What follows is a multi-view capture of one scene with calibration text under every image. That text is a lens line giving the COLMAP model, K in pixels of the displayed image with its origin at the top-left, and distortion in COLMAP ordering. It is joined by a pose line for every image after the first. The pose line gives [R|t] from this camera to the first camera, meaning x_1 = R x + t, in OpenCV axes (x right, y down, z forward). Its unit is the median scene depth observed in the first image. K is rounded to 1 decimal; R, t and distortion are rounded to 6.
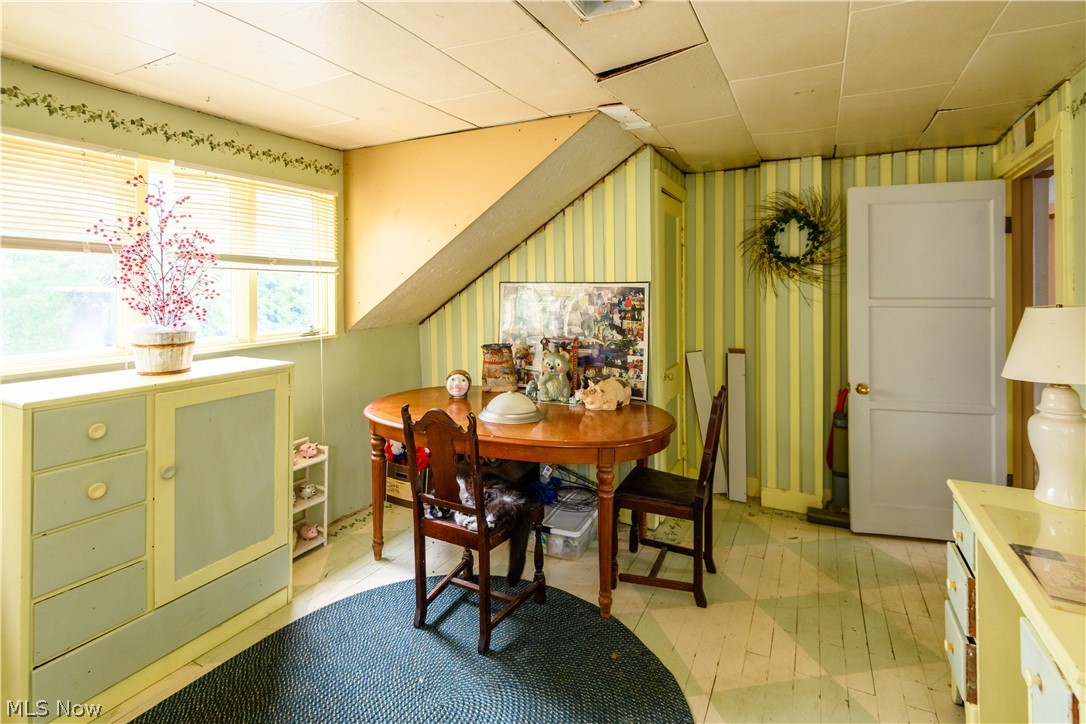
lens RADIAL K [[536.9, 0, 539.6], [0, 536.9, 284.6], [0, 0, 1]] dist [-0.000146, -0.000400]
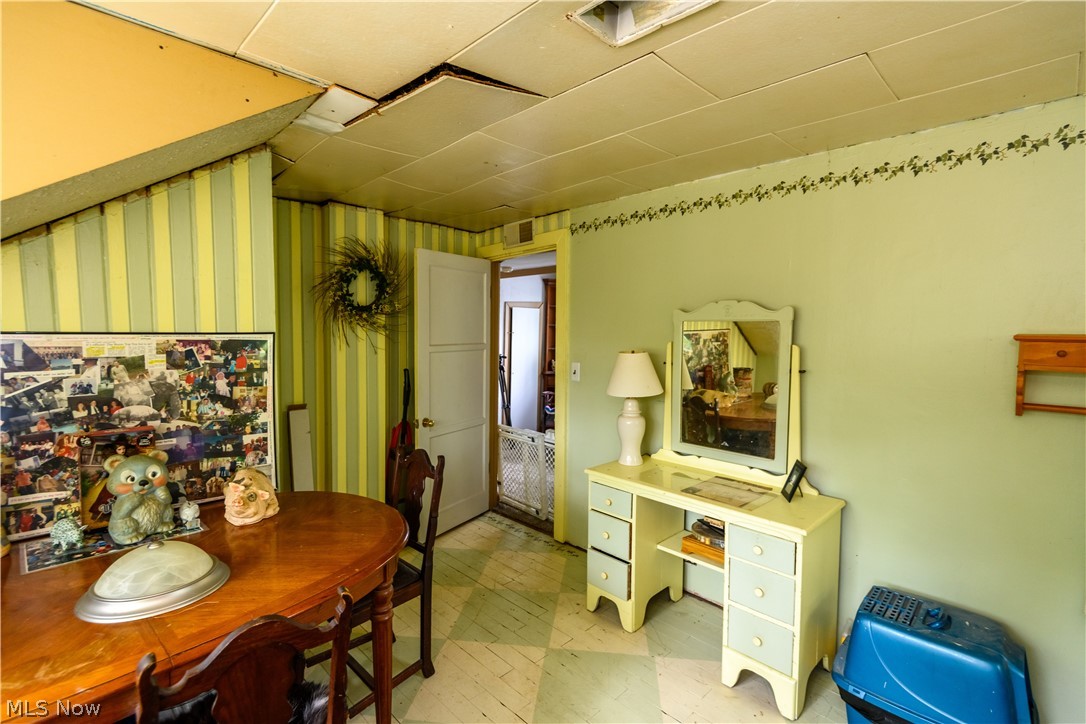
lens RADIAL K [[498.5, 0, 543.2], [0, 498.5, 355.2], [0, 0, 1]] dist [0.009993, -0.001037]
pose [[0.303412, -0.049750, 0.951560, -0.342834], [-0.013015, 0.998327, 0.056345, -0.017637], [-0.952771, -0.029481, 0.302257, 0.417702]]
